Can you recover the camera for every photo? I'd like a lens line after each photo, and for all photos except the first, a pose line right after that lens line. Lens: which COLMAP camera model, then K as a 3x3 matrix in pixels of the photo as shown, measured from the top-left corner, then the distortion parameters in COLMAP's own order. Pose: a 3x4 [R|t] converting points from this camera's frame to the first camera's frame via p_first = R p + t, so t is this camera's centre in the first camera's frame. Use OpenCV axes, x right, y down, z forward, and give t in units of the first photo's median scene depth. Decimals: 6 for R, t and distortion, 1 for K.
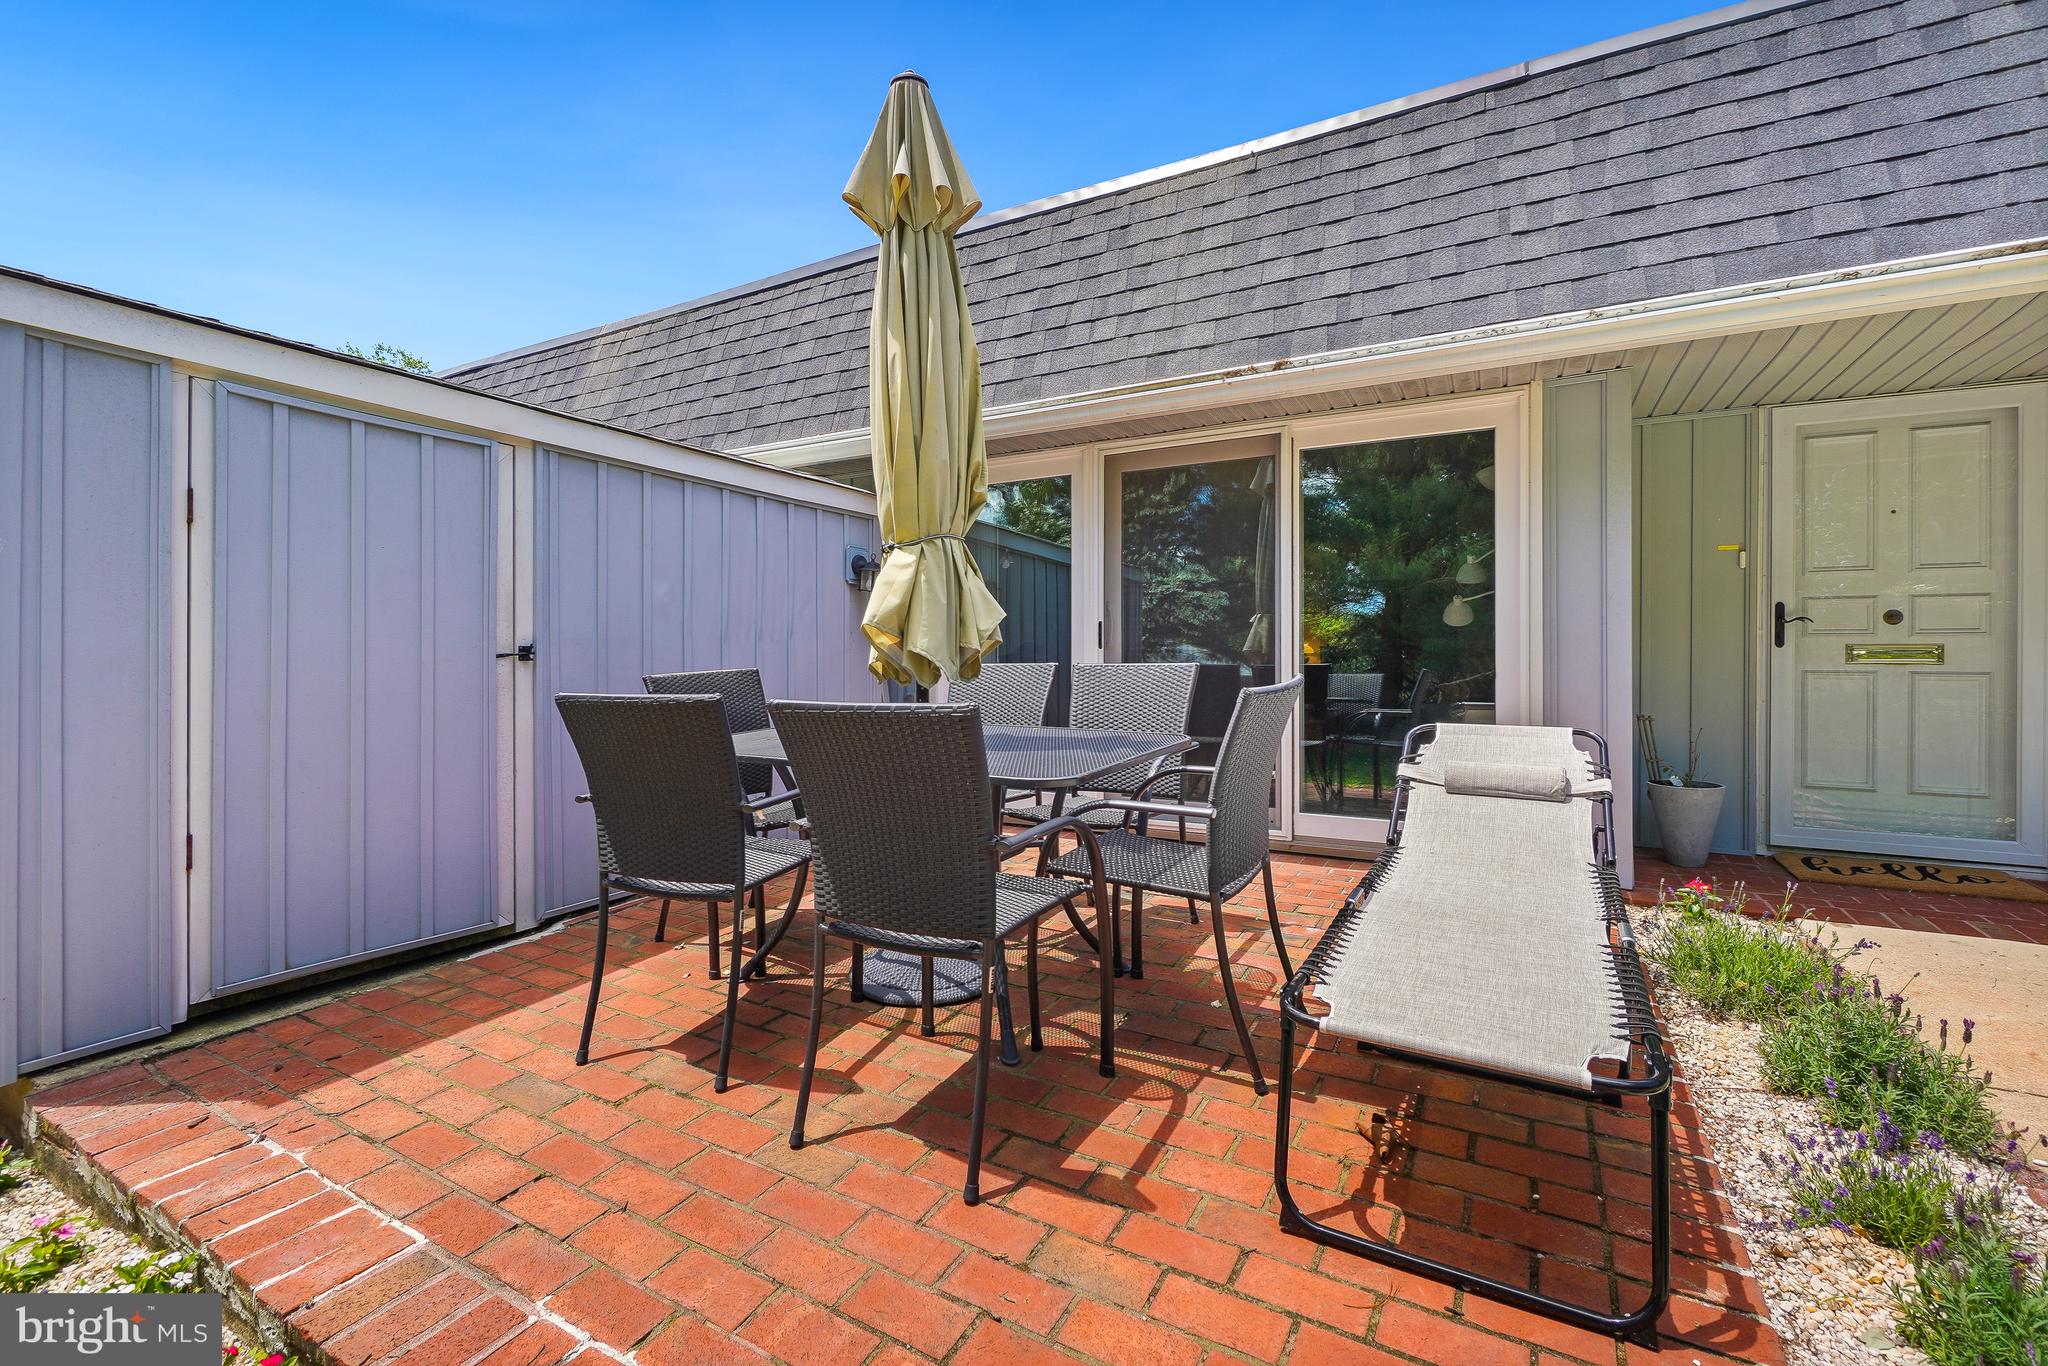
lens RADIAL K [[906.9, 0, 1026.7], [0, 906.9, 672.1], [0, 0, 1]] dist [-0.002270, -0.001924]
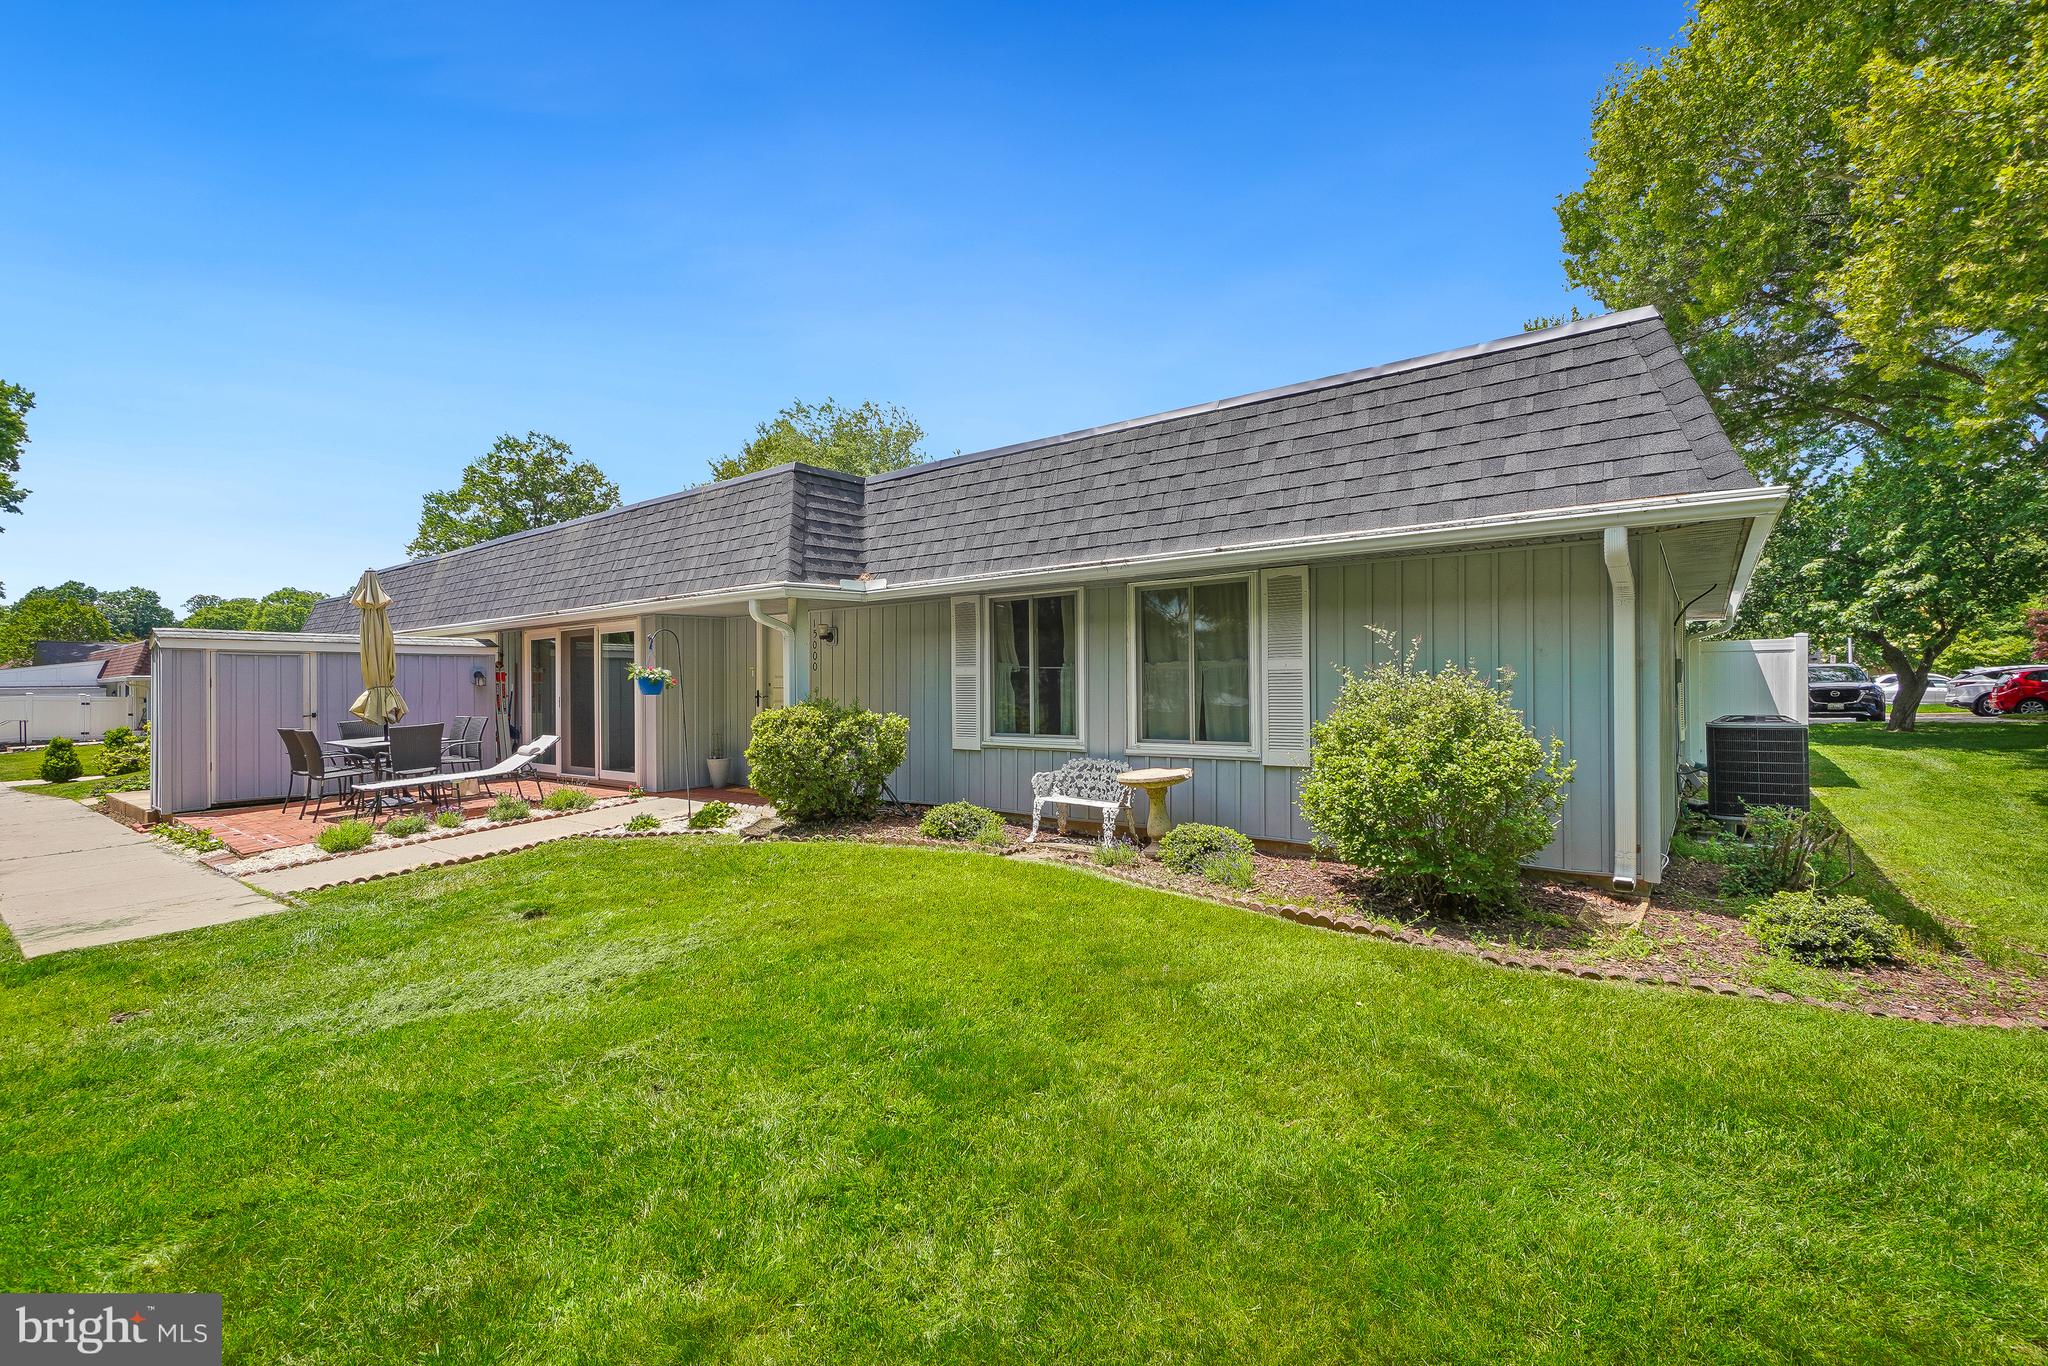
lens RADIAL K [[906.9, 0, 1015.6], [0, 906.9, 688.2], [0, 0, 1]] dist [-0.002270, -0.001924]
pose [[0.987457, -0.007806, -0.157696, 3.030955], [0.005567, 0.999877, -0.014634, -0.068087], [0.157791, 0.013573, 0.987379, -2.257400]]
